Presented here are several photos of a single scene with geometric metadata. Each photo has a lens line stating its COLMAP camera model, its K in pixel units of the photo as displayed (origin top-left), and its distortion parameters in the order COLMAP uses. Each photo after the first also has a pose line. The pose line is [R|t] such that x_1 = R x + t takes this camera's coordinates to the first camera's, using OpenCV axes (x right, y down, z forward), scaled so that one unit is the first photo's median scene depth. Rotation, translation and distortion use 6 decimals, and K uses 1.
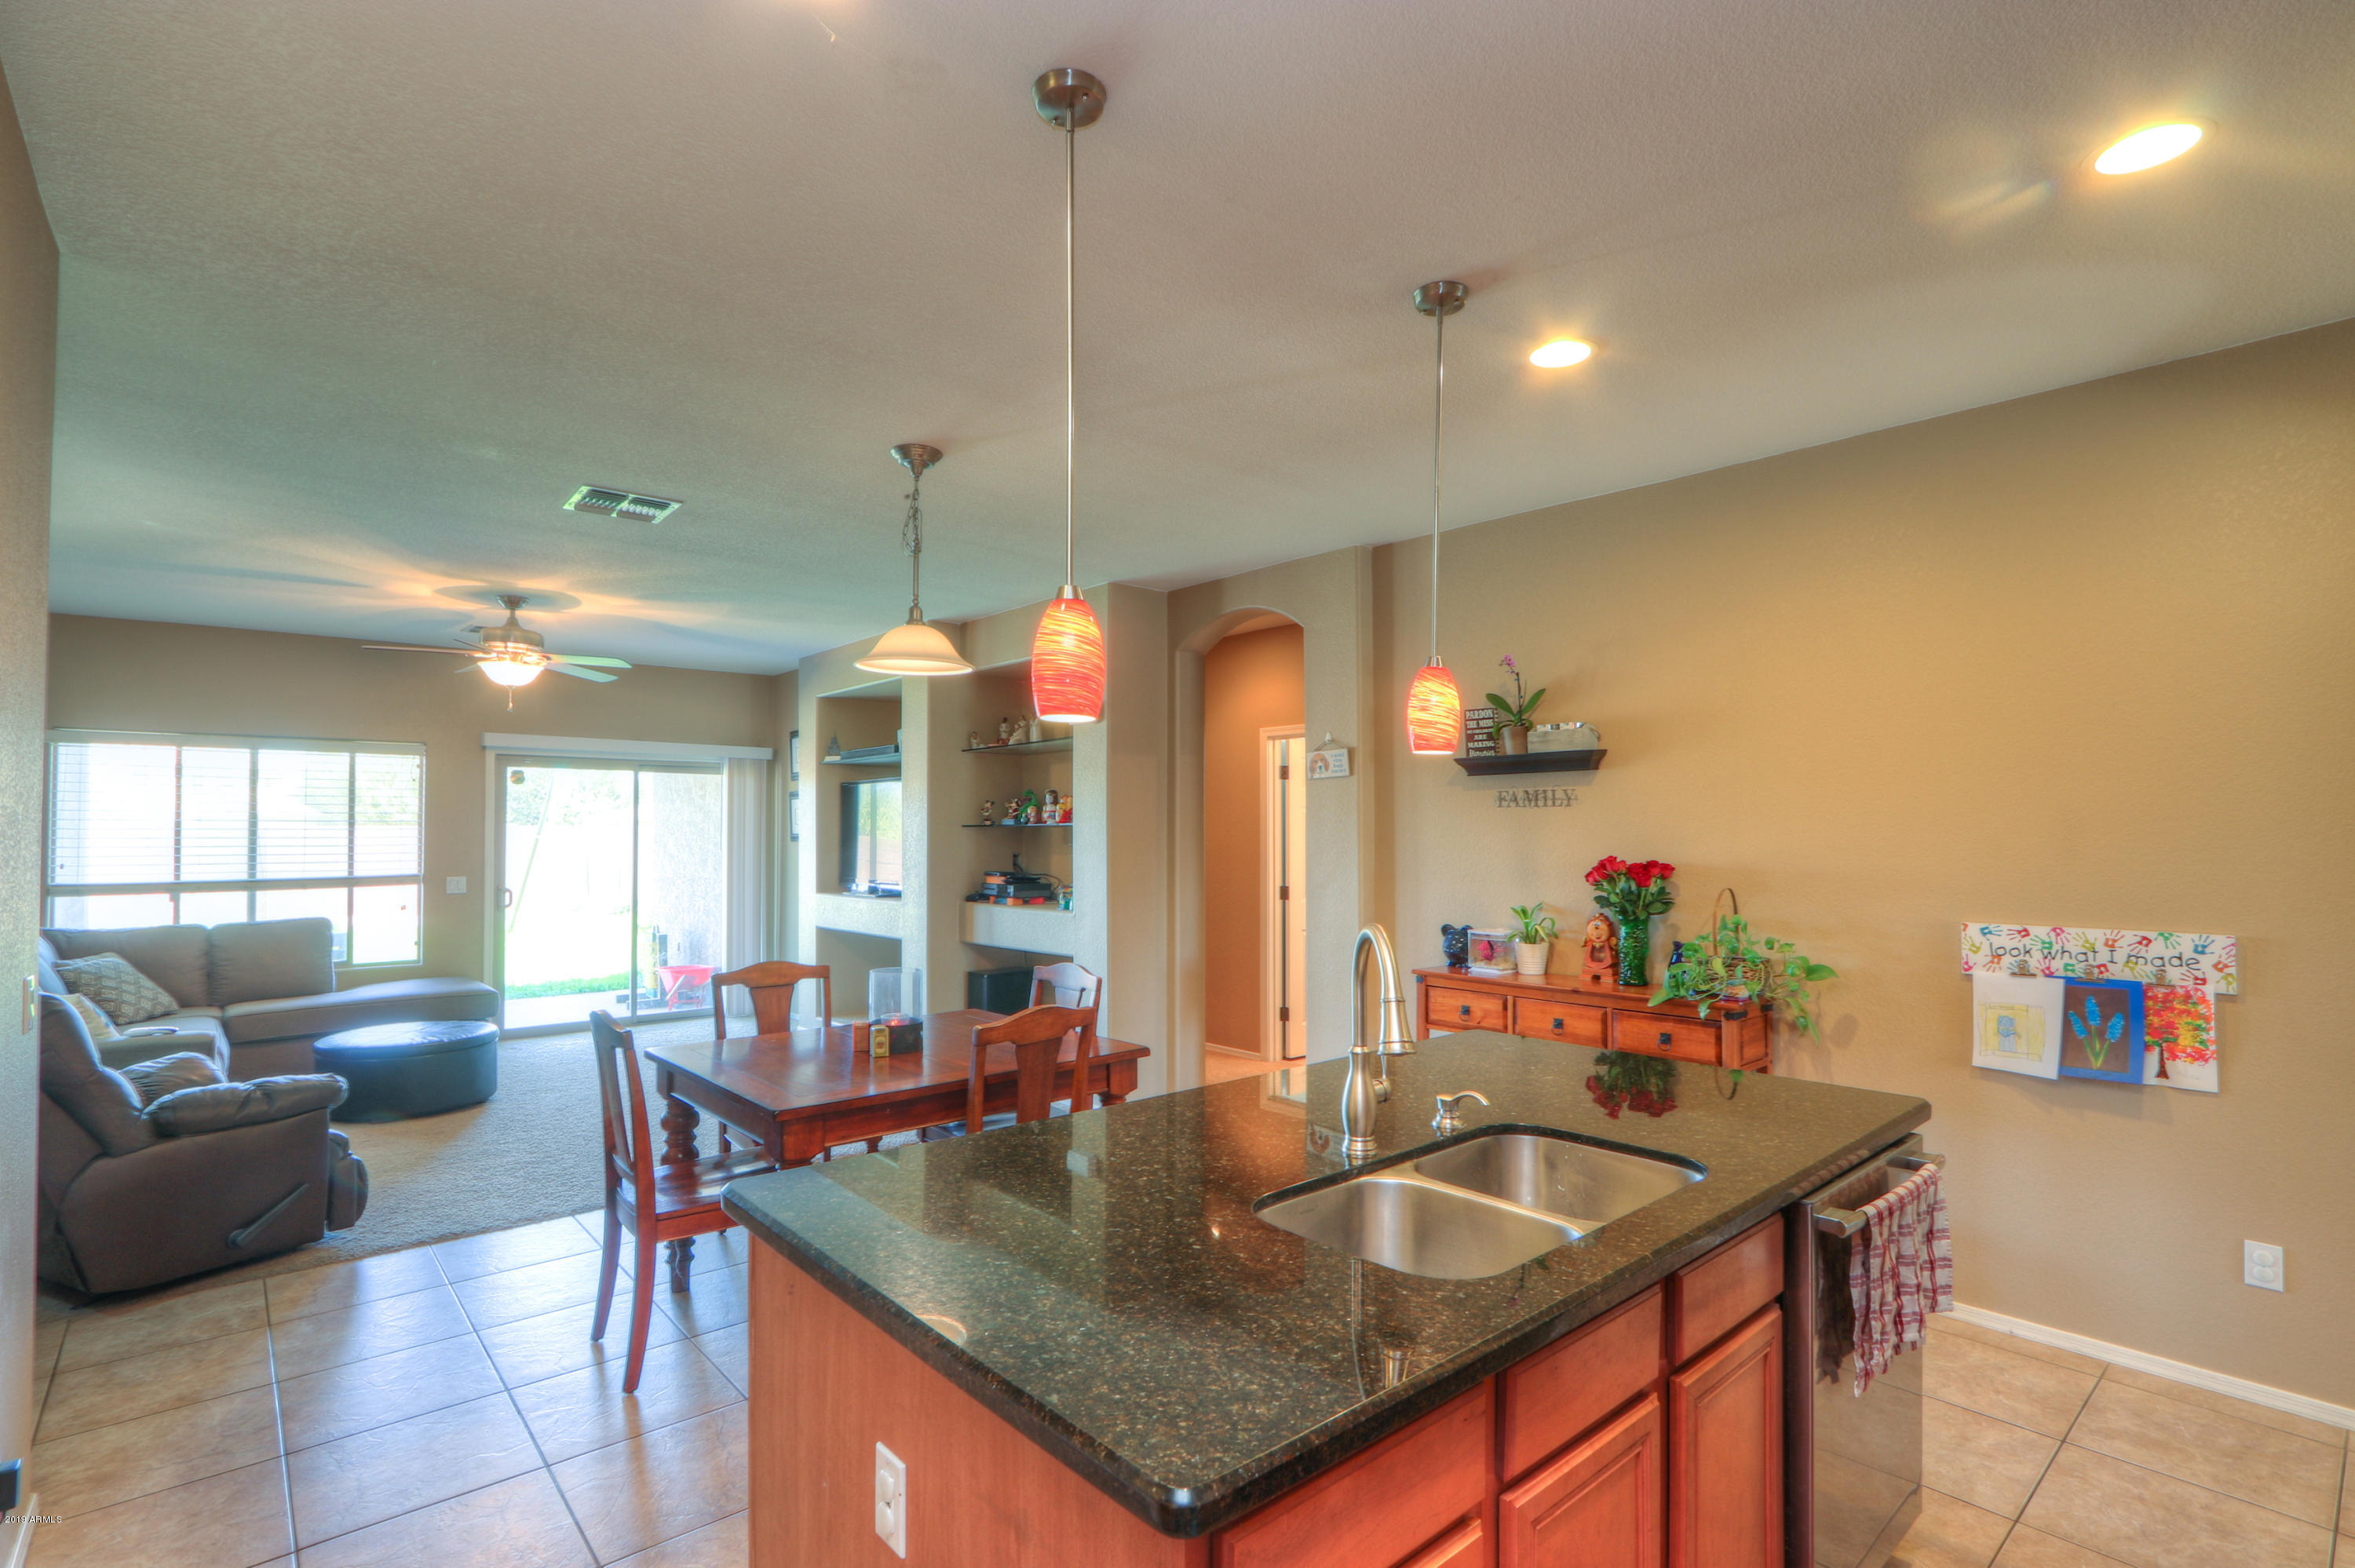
lens RADIAL K [[1115.1, 0, 1187.0], [0, 1115.1, 809.7], [0, 0, 1]] dist [-0.022201, 0.004794]
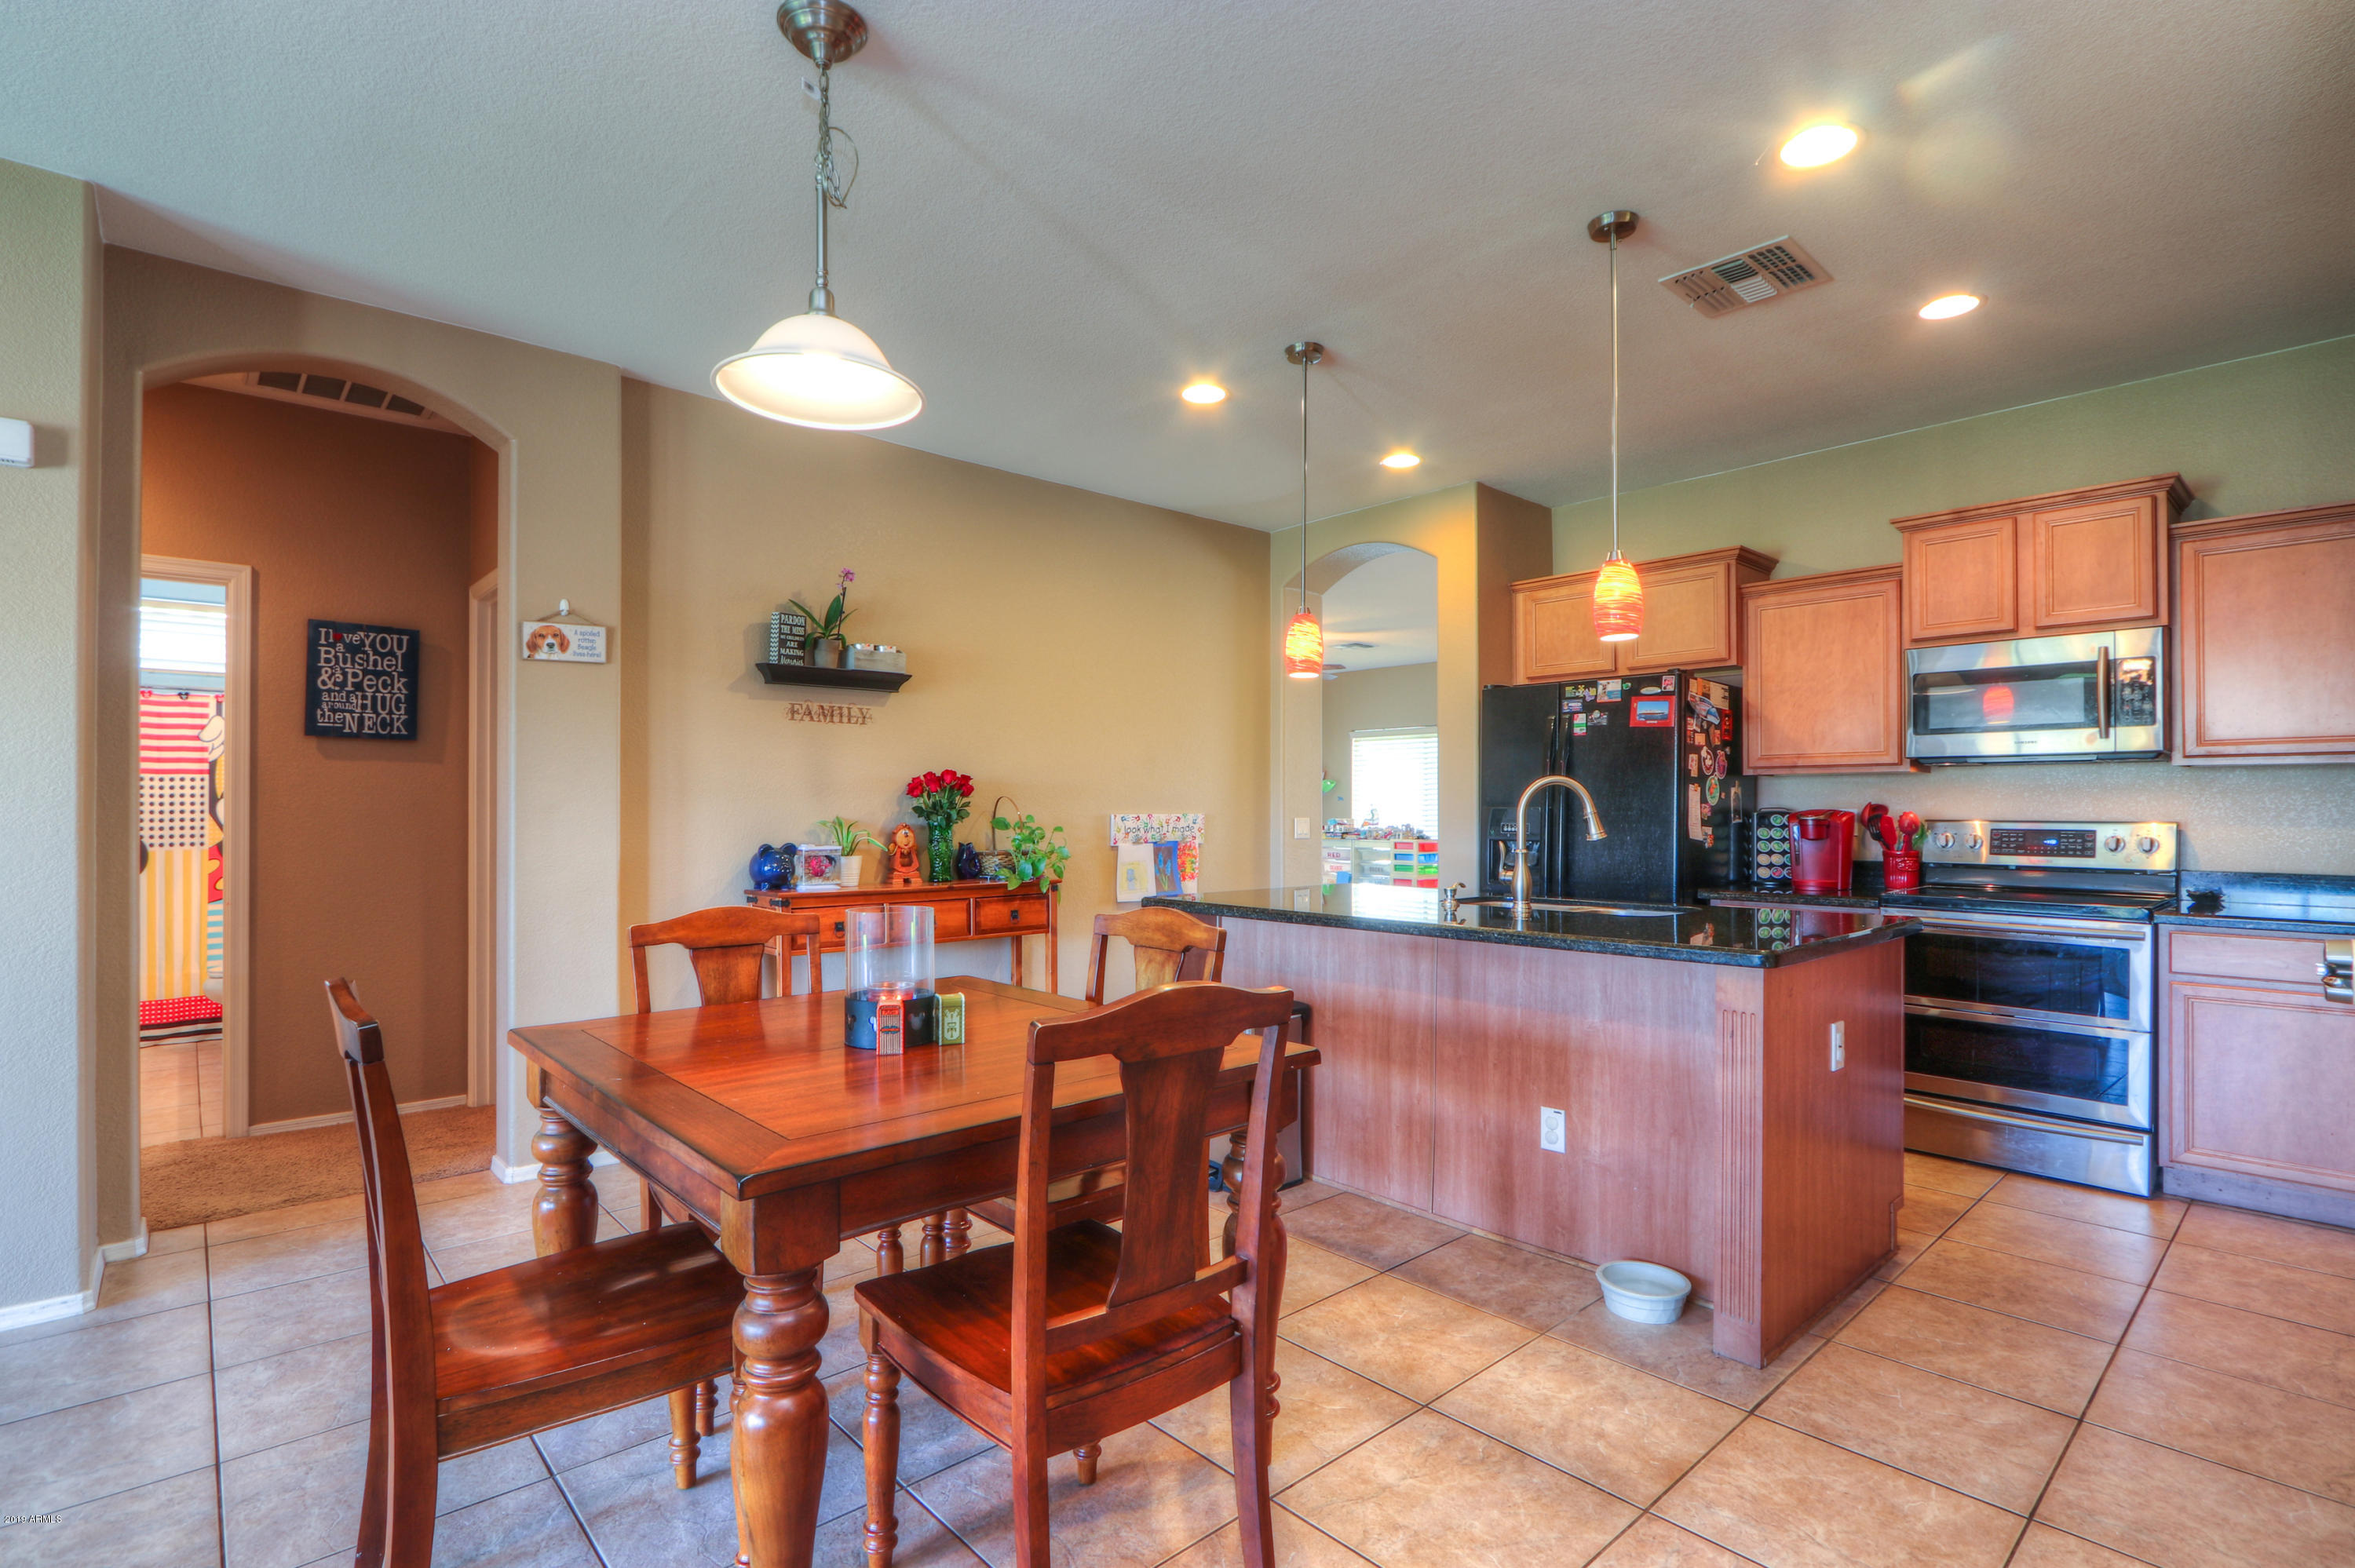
lens RADIAL K [[1115.1, 0, 1187.3], [0, 1115.1, 803.9], [0, 0, 1]] dist [-0.022201, 0.004794]
pose [[-0.020634, 0.009003, 0.999747, -0.475150], [-0.015039, 0.999844, -0.009314, 0.051346], [-0.999674, -0.015227, -0.020496, 0.472427]]
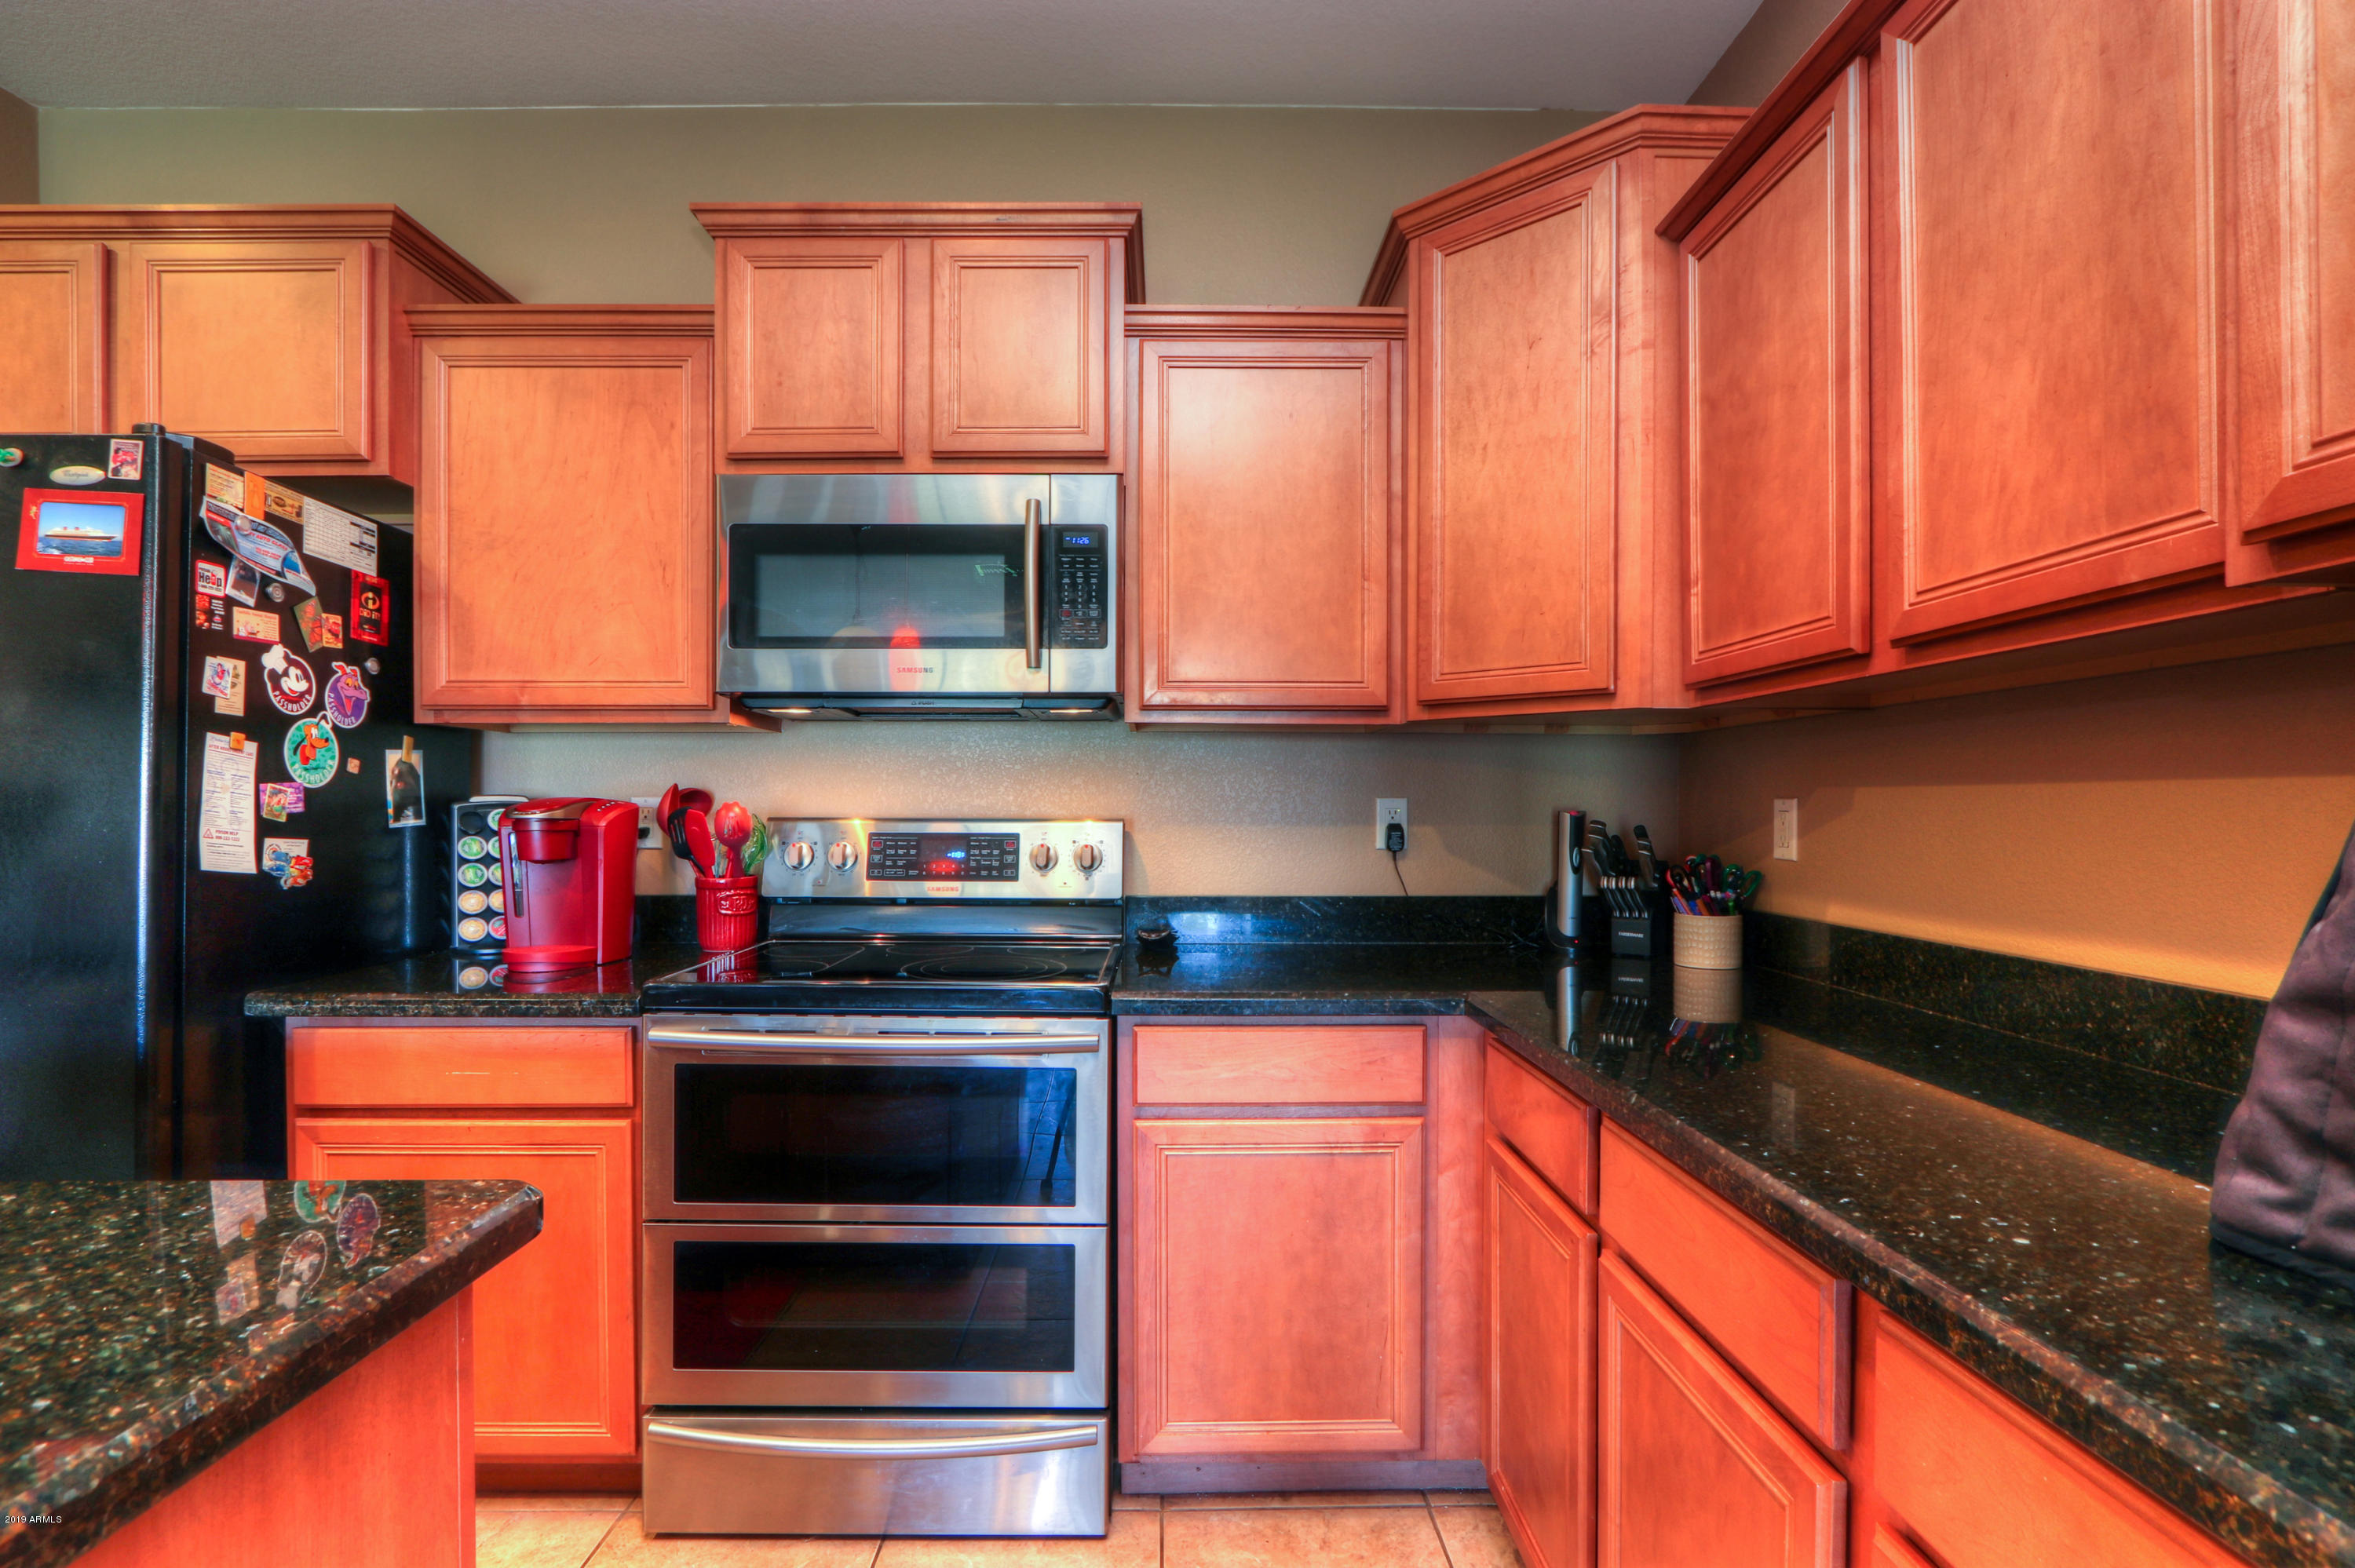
lens RADIAL K [[1115.1, 0, 1170.6], [0, 1115.1, 804.7], [0, 0, 1]] dist [-0.022201, 0.004794]
pose [[-0.757414, 0.002899, 0.652928, -0.150247], [-0.007708, 0.999881, -0.013381, 0.047573], [-0.652889, -0.015168, -0.757301, 0.199463]]
